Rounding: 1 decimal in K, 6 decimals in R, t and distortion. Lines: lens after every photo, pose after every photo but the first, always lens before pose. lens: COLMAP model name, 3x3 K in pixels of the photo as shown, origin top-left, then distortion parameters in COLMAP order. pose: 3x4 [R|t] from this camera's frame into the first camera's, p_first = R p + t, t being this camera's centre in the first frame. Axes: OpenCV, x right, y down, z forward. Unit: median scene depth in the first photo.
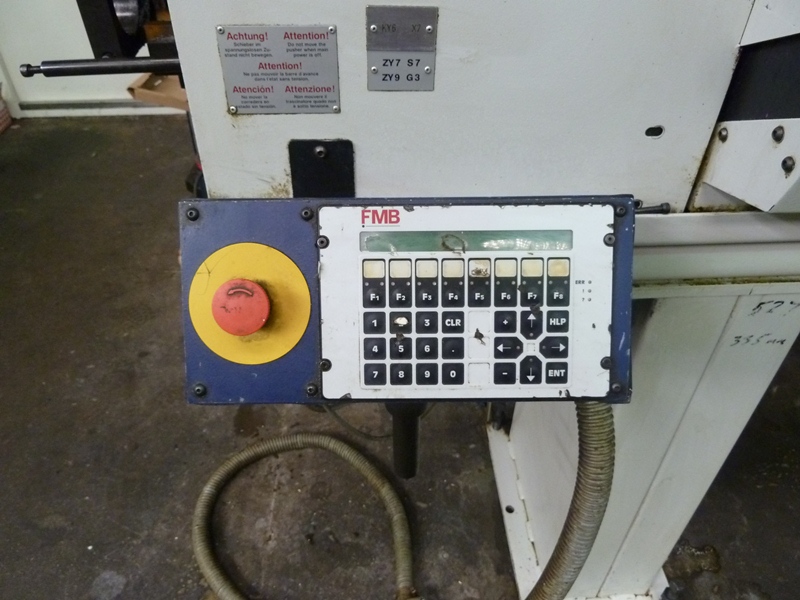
lens RADIAL K [[597.8, 0, 400.0], [0, 597.8, 300.0], [0, 0, 1]] dist [-0.037681, 0.008391]
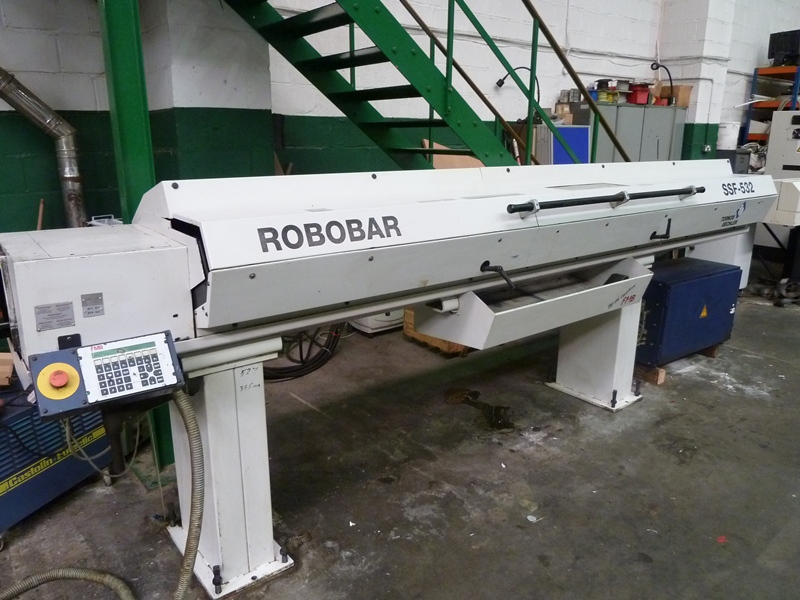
lens RADIAL K [[597.8, 0, 400.0], [0, 597.8, 300.0], [0, 0, 1]] dist [-0.037681, 0.008391]
pose [[0.812131, -0.147545, 0.564512, -0.497214], [0.368518, 0.879810, -0.300213, 1.283259], [-0.452368, 0.451845, 0.768894, -2.545738]]
